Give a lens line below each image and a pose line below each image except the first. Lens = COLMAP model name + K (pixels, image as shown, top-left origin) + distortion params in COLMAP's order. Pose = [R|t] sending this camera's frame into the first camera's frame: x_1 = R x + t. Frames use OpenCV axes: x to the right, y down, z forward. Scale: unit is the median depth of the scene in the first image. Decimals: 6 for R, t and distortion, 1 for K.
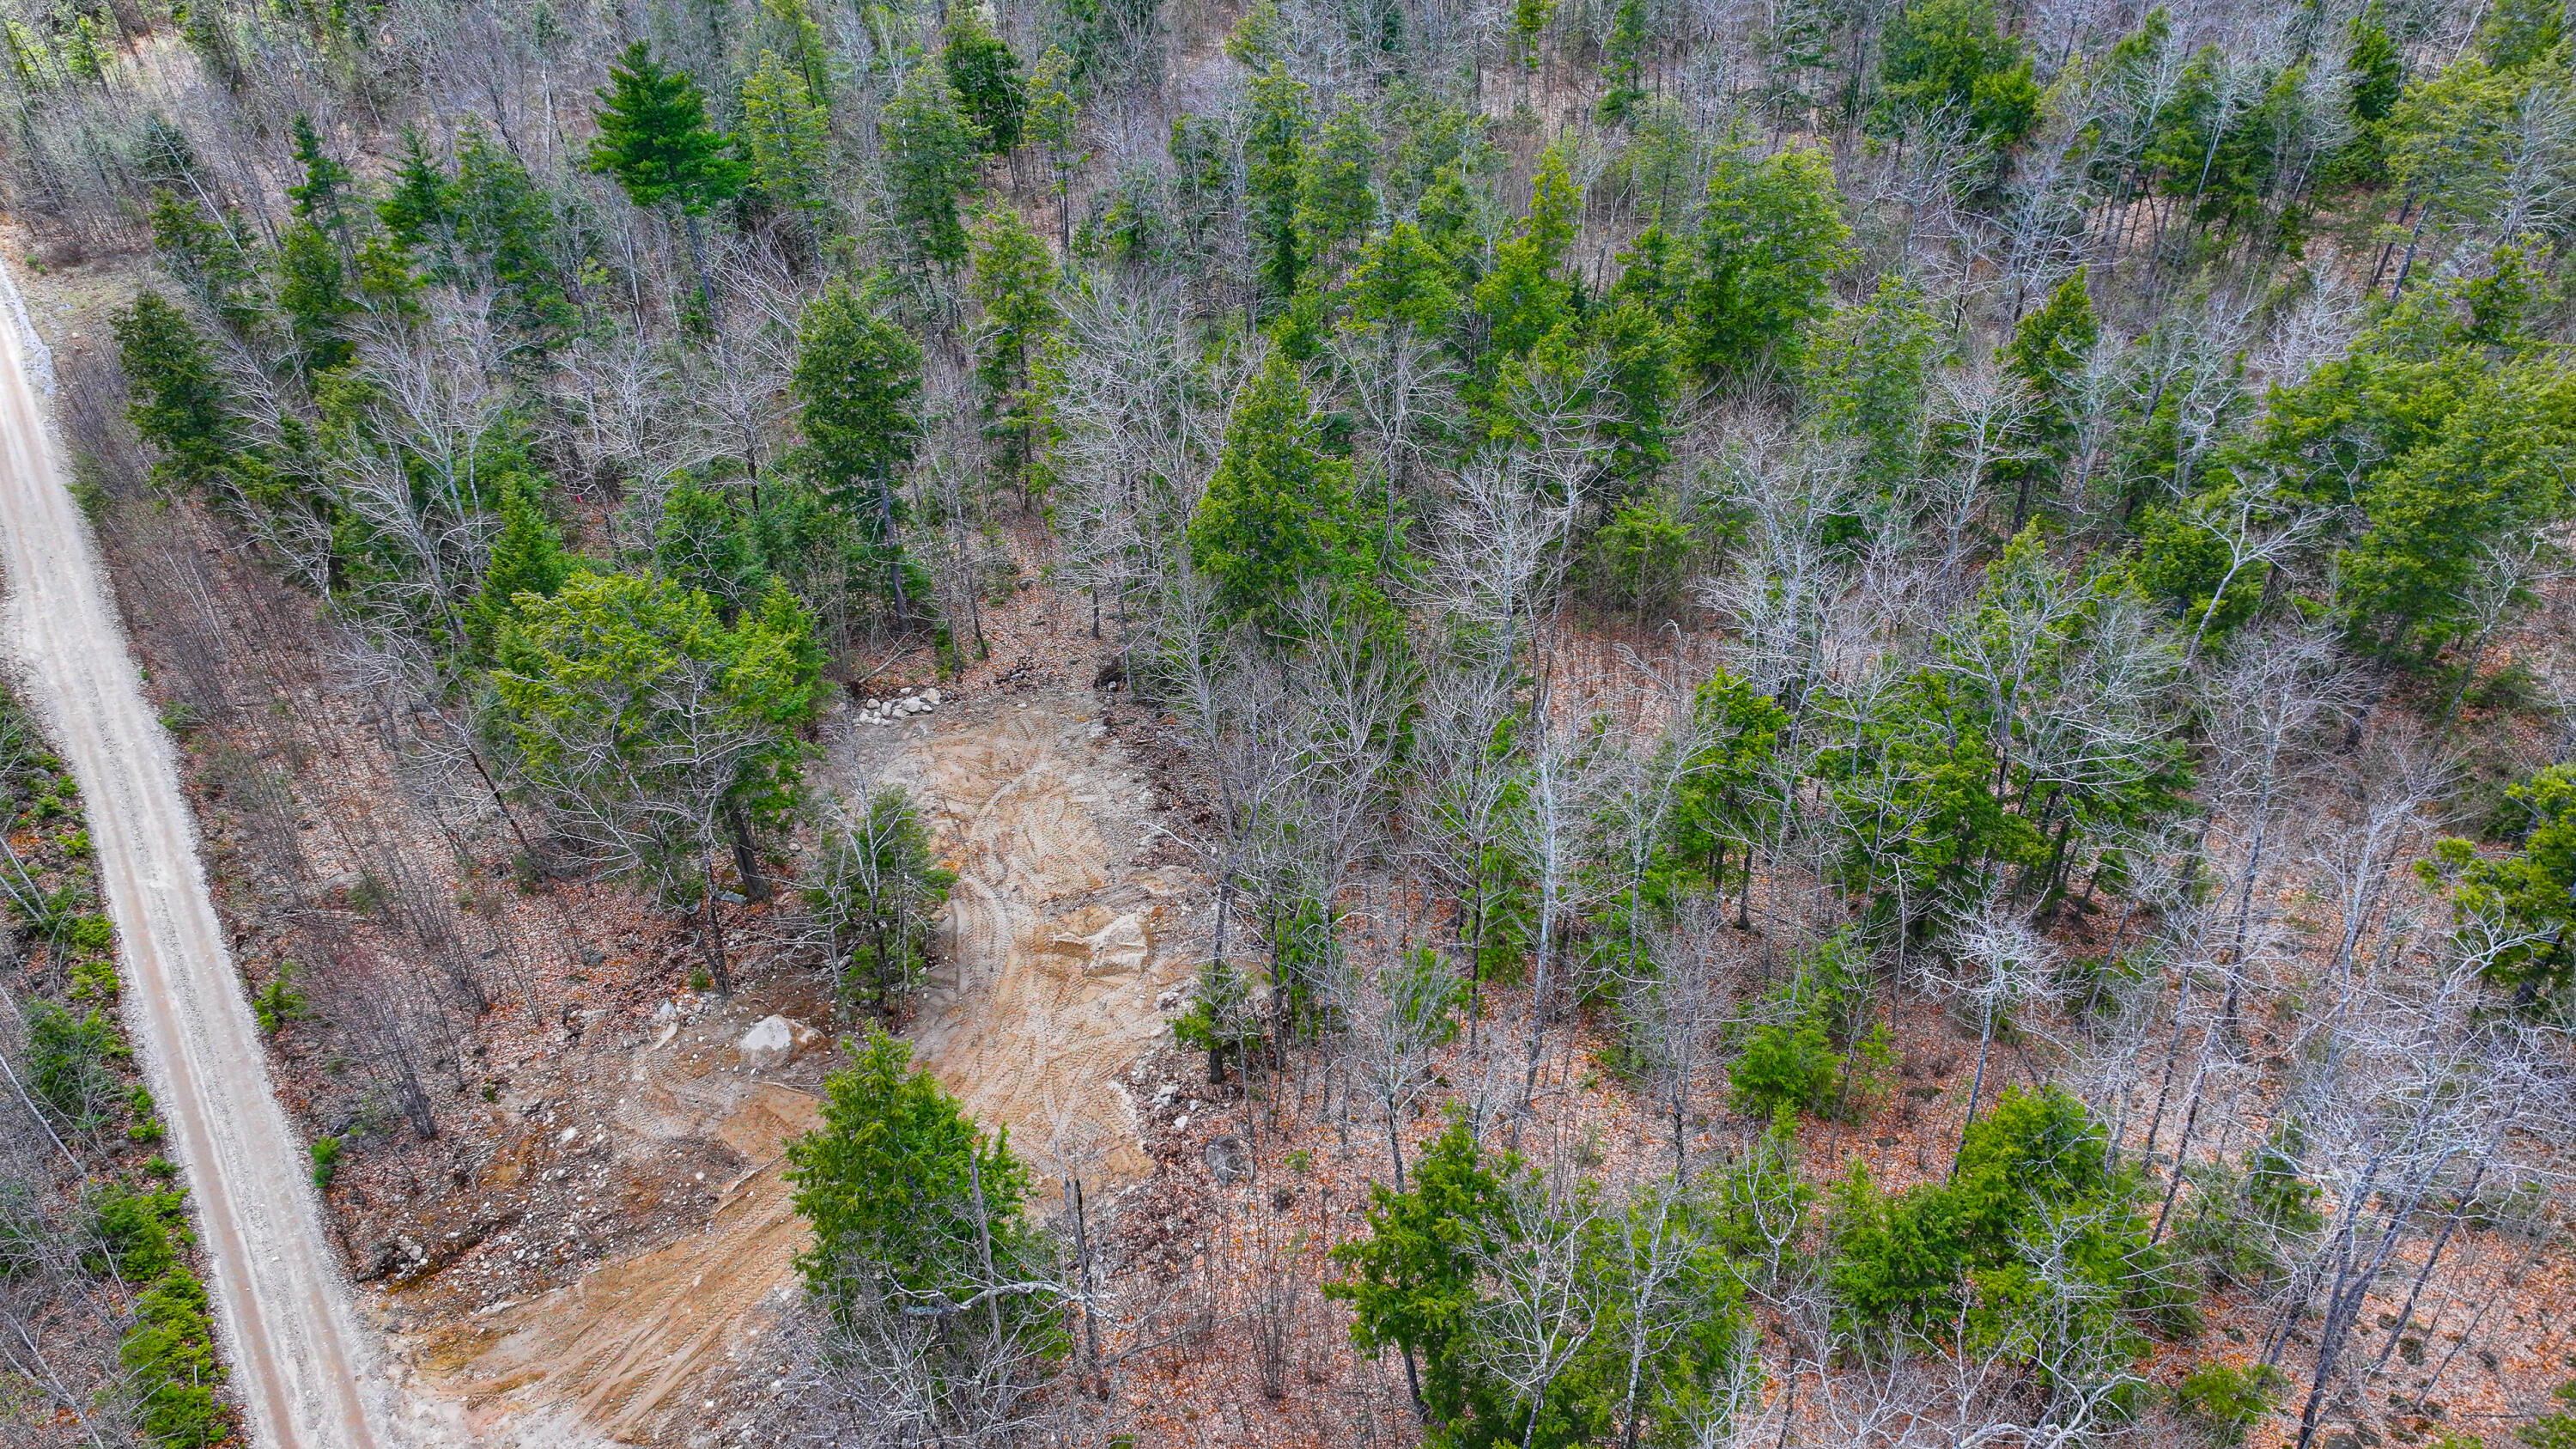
lens RADIAL K [[1766.5, 0, 1294.4], [0, 1766.5, 707.8], [0, 0, 1]] dist [0.002917, 0.016174]
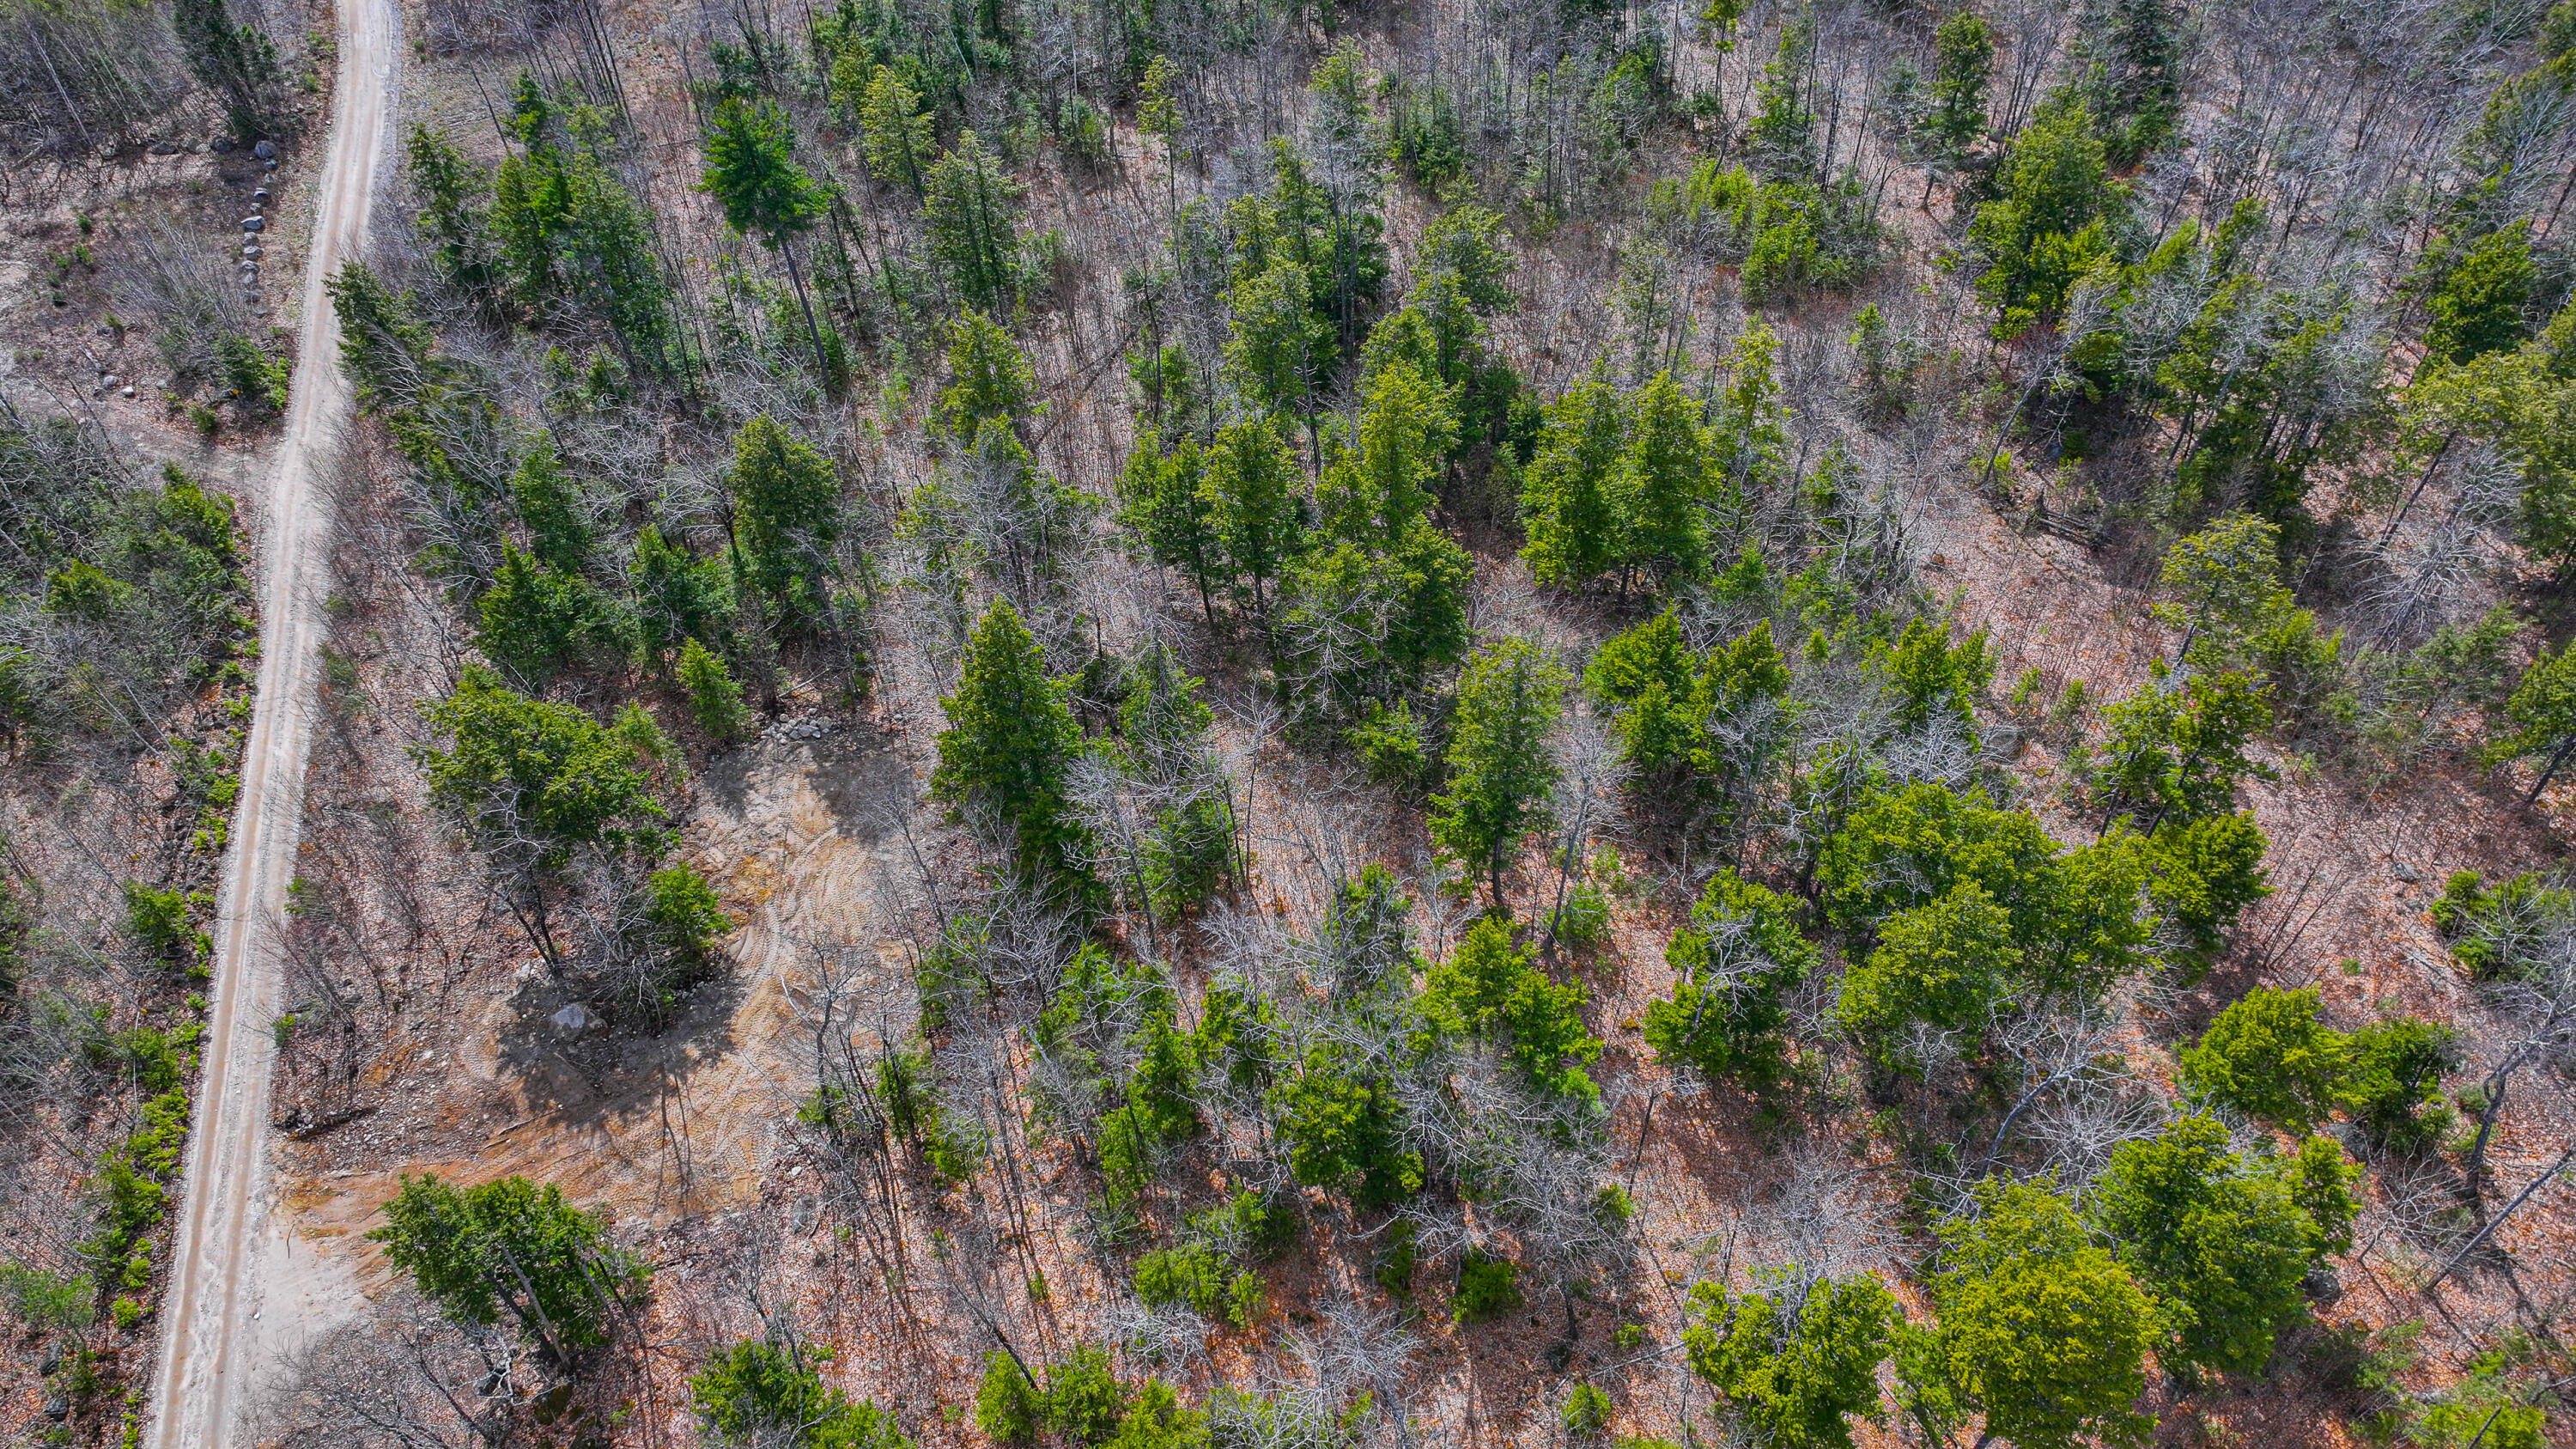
lens RADIAL K [[1766.5, 0, 1283.6], [0, 1766.5, 695.2], [0, 0, 1]] dist [0.002917, 0.016174]
pose [[0.945432, 0.235273, -0.225398, 0.524912], [-0.181770, 0.954995, 0.234402, -0.519635], [0.270403, -0.180641, 0.945649, -0.145242]]
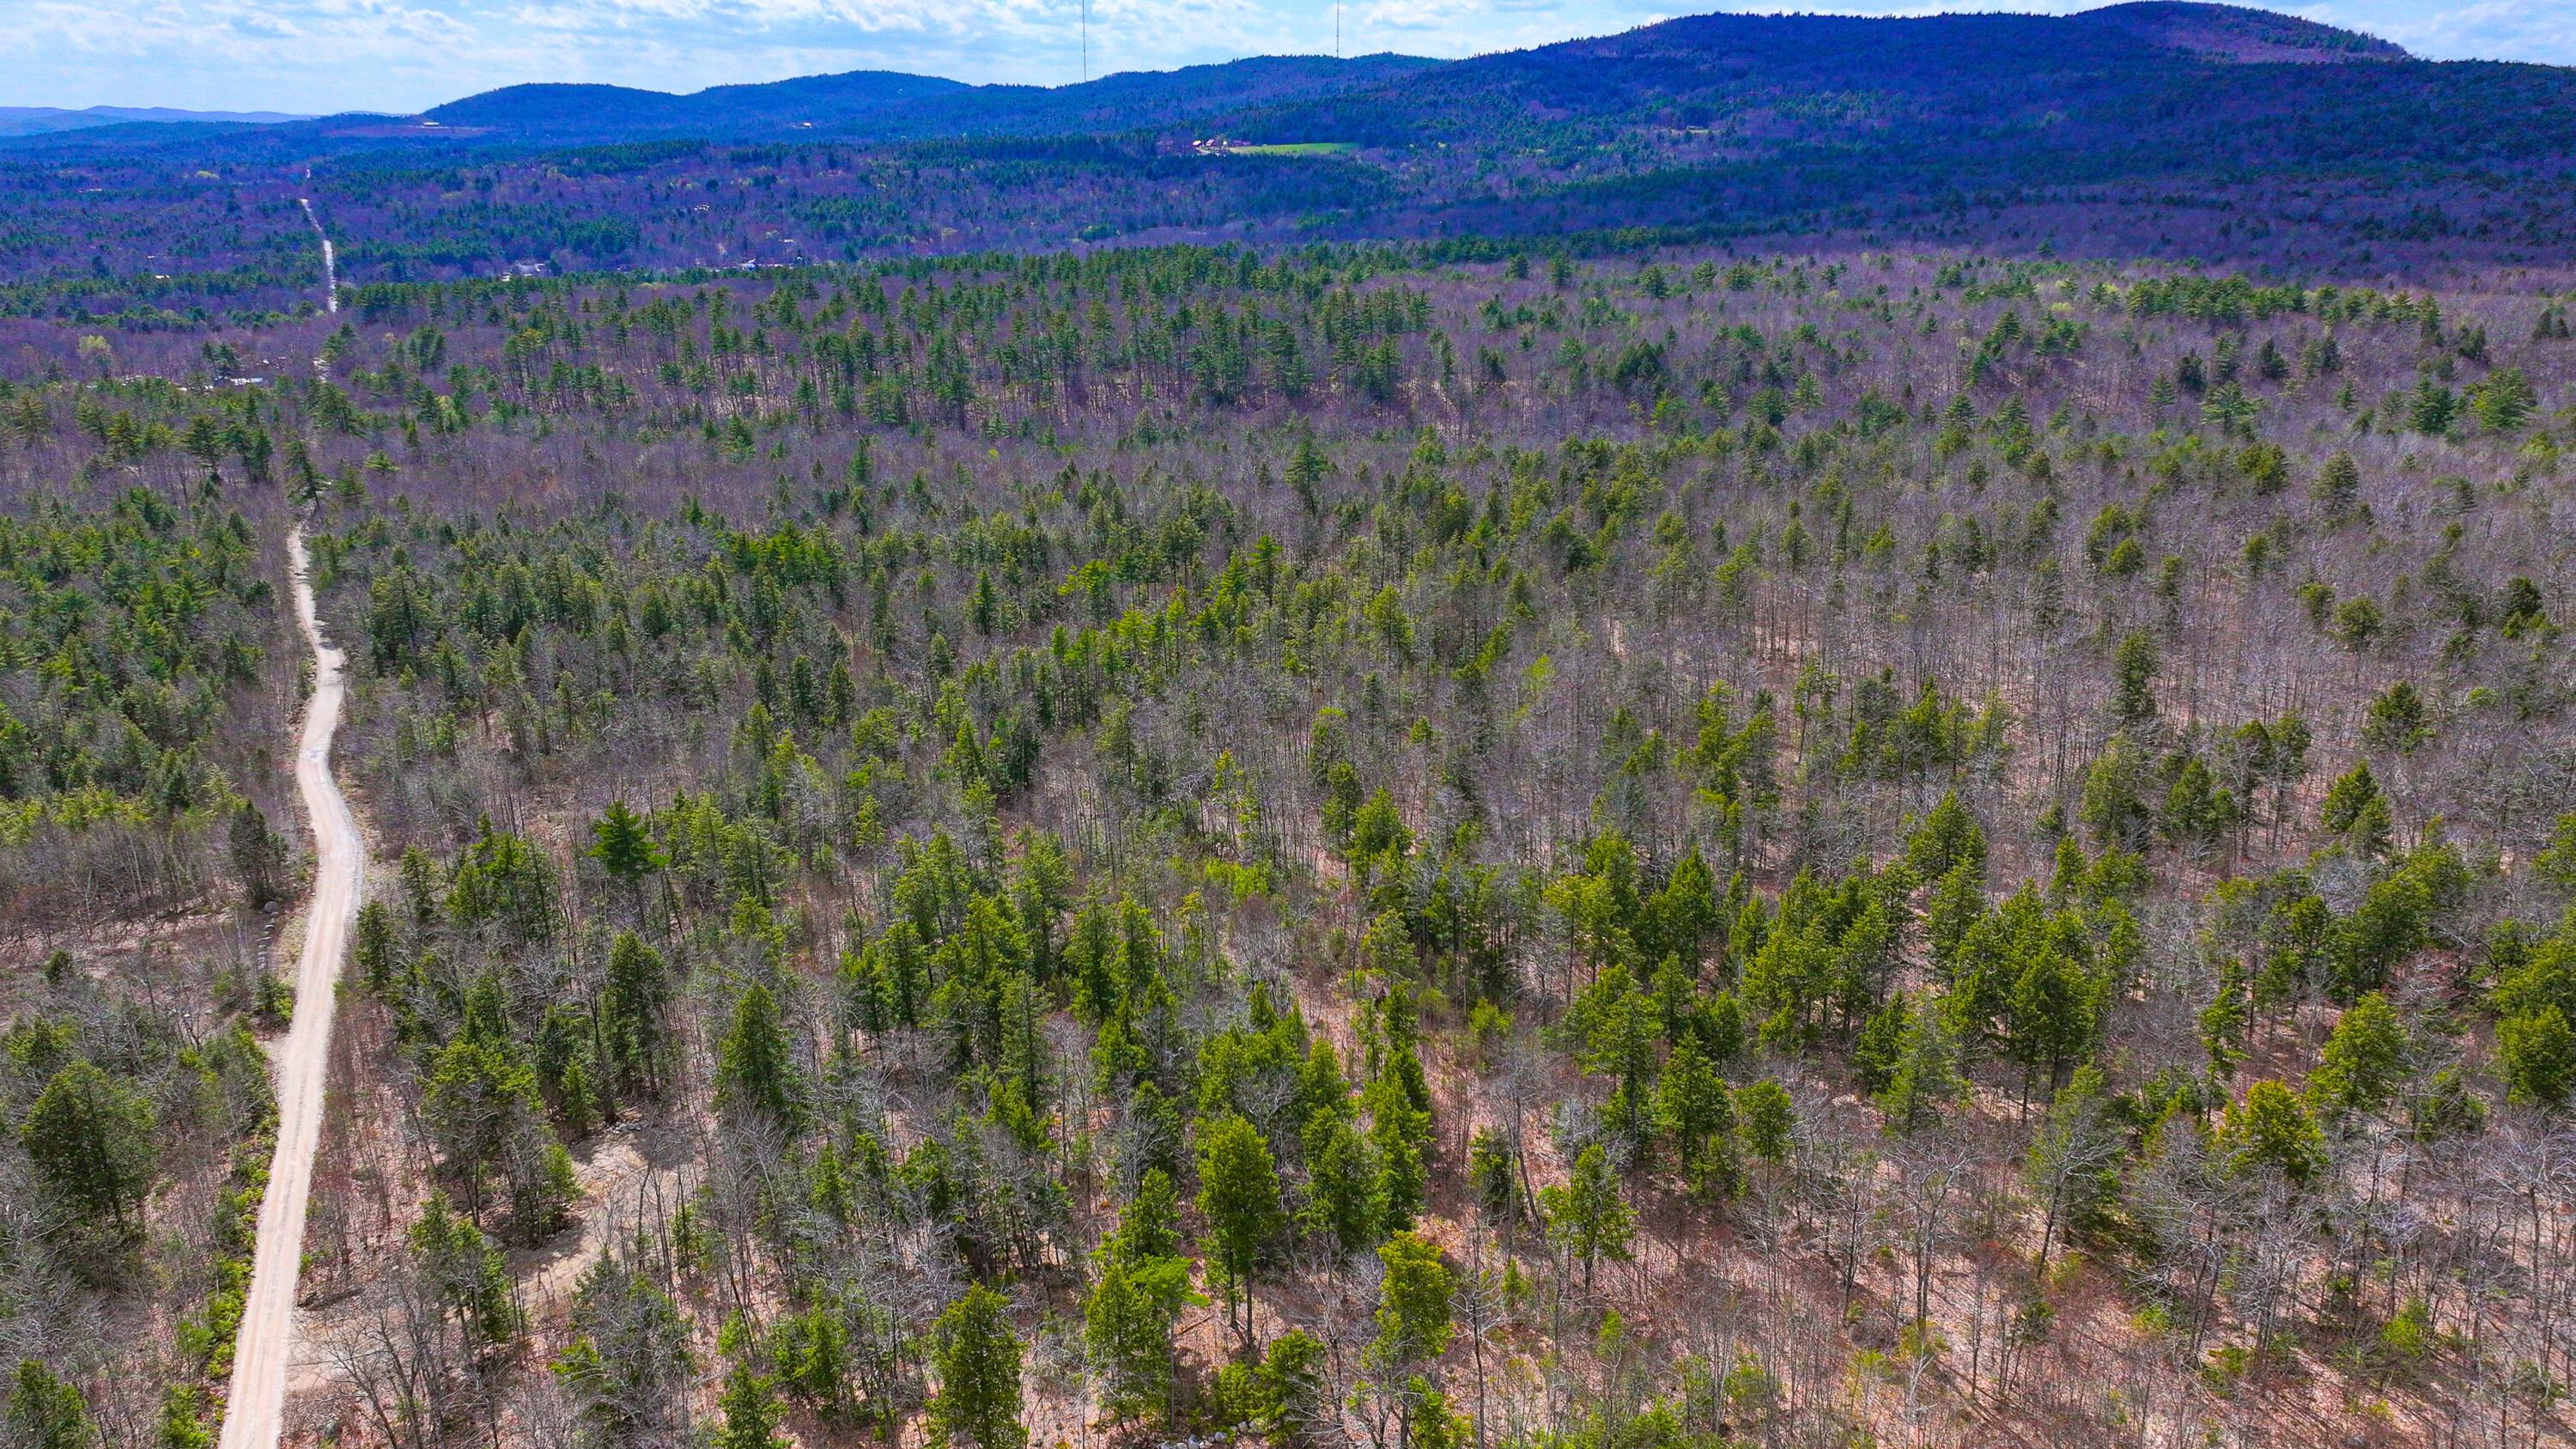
lens RADIAL K [[1766.5, 0, 1286.8], [0, 1766.5, 725.7], [0, 0, 1]] dist [0.002917, 0.016174]
pose [[0.980163, 0.059750, -0.188973, 1.260573], [-0.113339, 0.951163, -0.287128, 0.088892], [0.162588, 0.302850, 0.939067, -1.386763]]
